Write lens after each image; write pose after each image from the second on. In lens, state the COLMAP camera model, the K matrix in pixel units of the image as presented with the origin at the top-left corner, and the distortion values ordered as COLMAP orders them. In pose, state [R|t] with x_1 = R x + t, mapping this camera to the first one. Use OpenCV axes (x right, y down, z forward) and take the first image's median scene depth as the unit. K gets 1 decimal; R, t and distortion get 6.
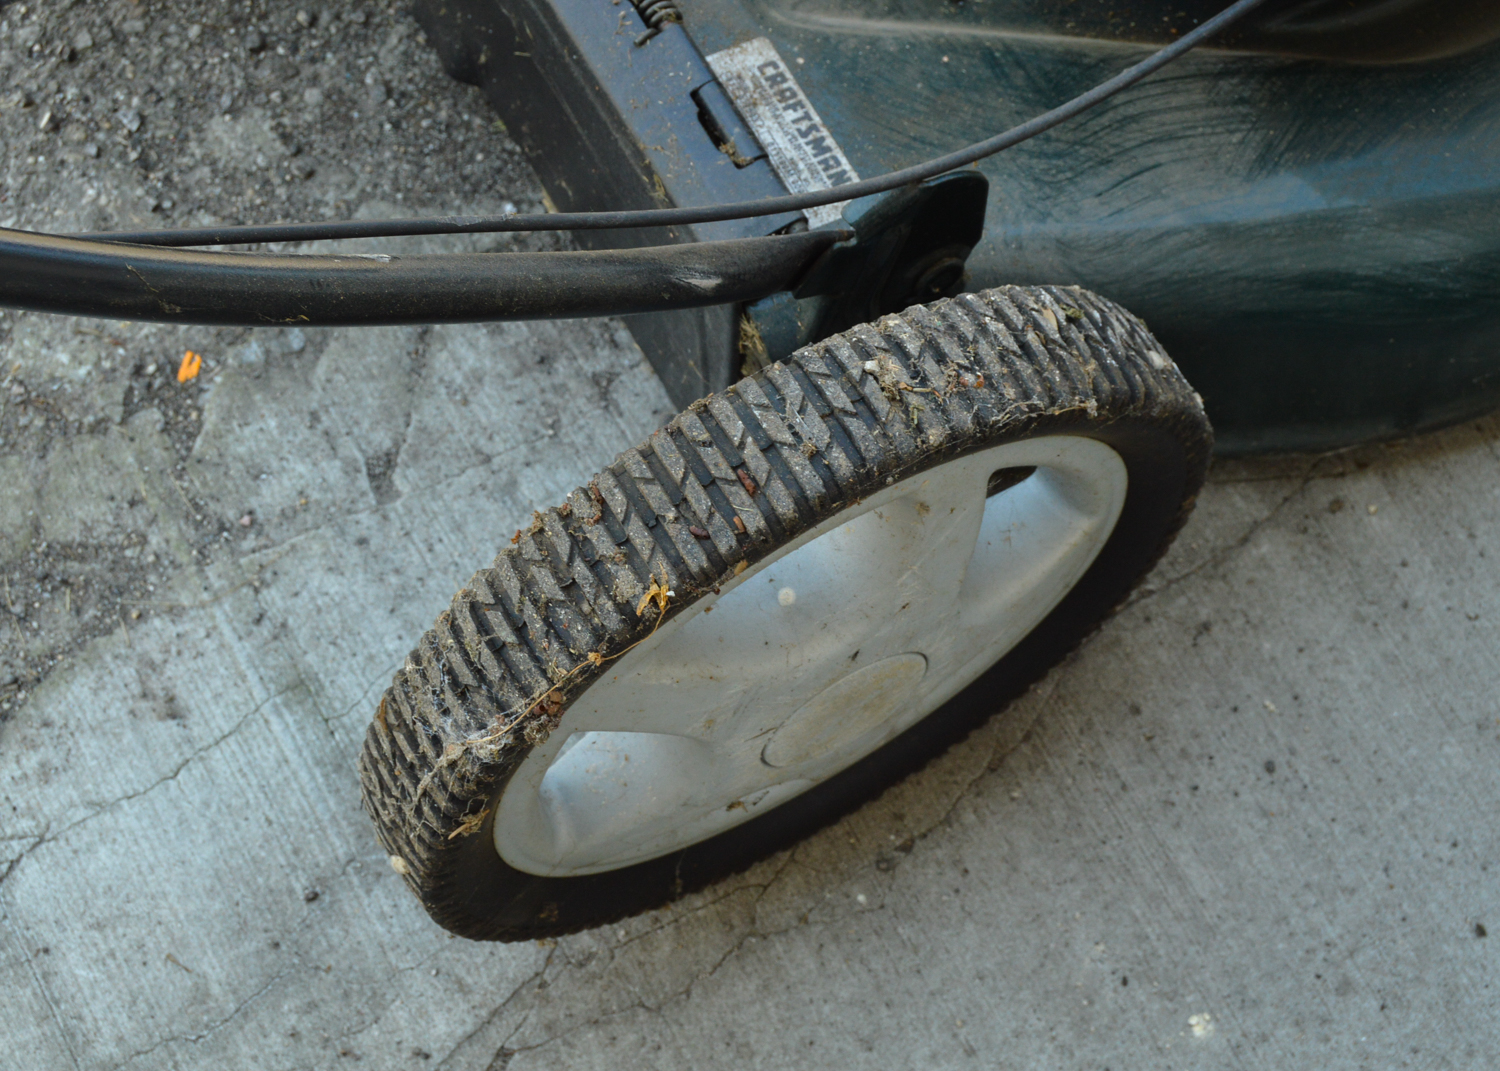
lens RADIAL K [[3013.8, 0, 750.4], [0, 3013.8, 535.9], [0, 0, 1]] dist [-0.019458, 0.000000]
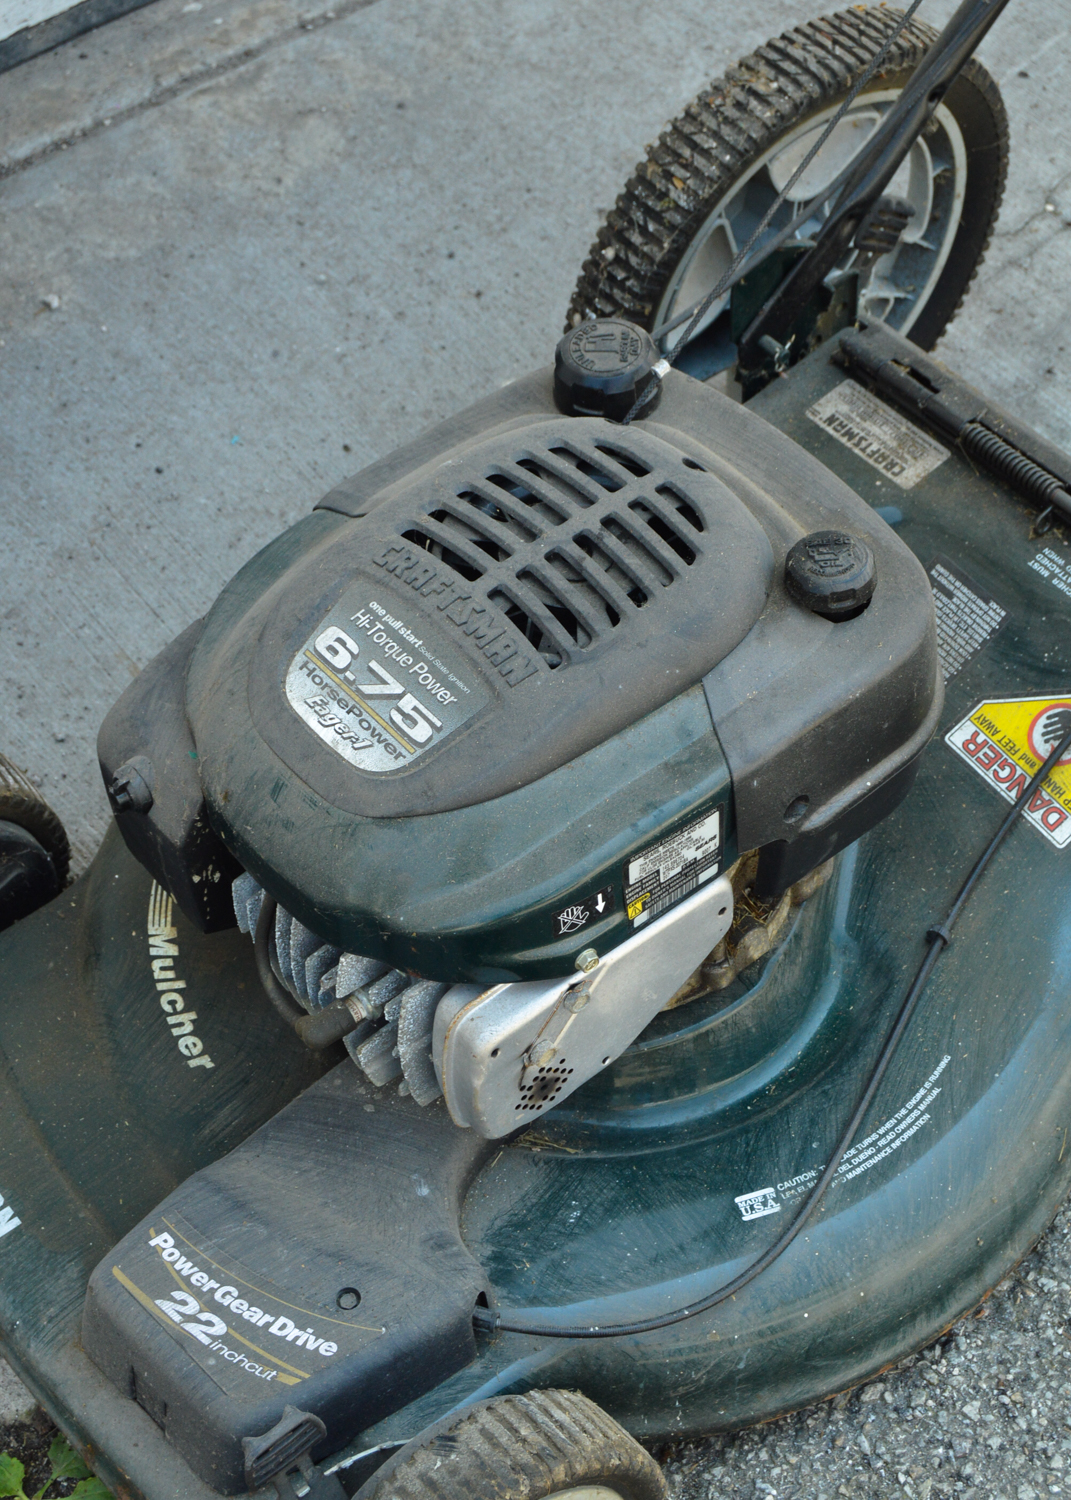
lens RADIAL K [[2874.4, 0, 536.1], [0, 2874.4, 748.4], [0, 0, 1]] dist [-0.044007, 0.000000]
pose [[-0.985886, 0.145892, -0.082124, 0.312332], [-0.138145, -0.431797, 0.891329, -1.428259], [0.094577, 0.890094, 0.445857, 0.491906]]
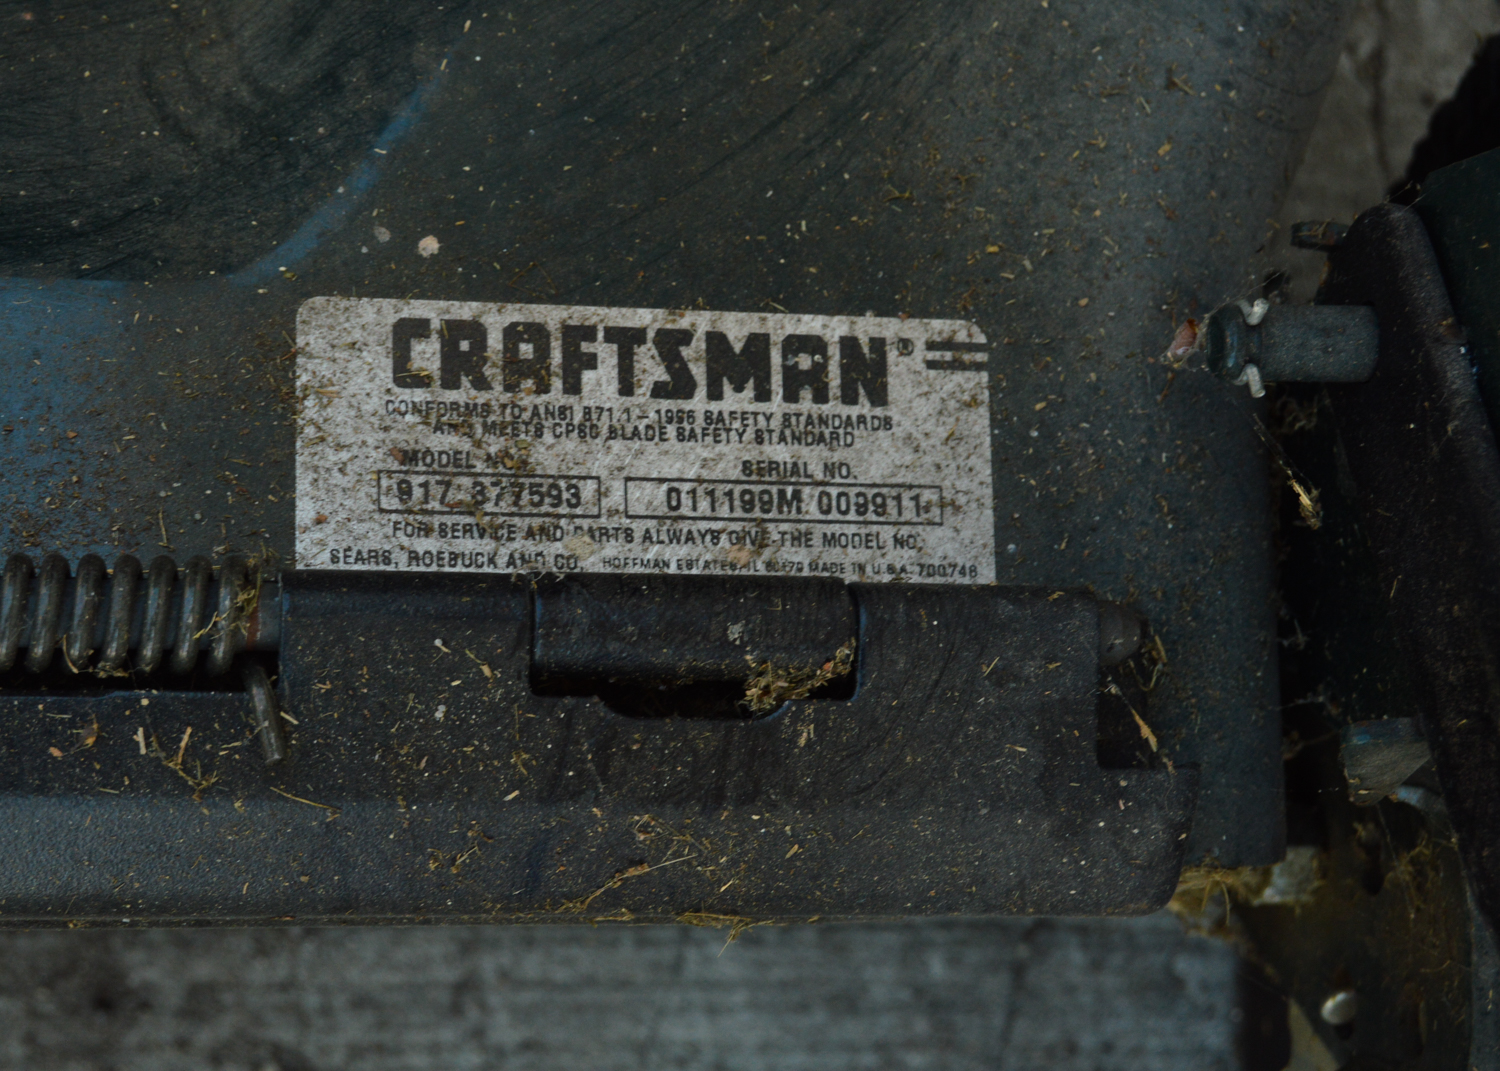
lens RADIAL K [[3703.6, 0, 749.0], [0, 3703.6, 534.8], [0, 0, 1]] dist [-0.024649, 0.000000]
pose [[0.495262, -0.860084, 0.122357, -0.039657], [0.701907, 0.479152, 0.527009, -0.324744], [-0.511900, -0.175125, 0.841005, 0.665838]]
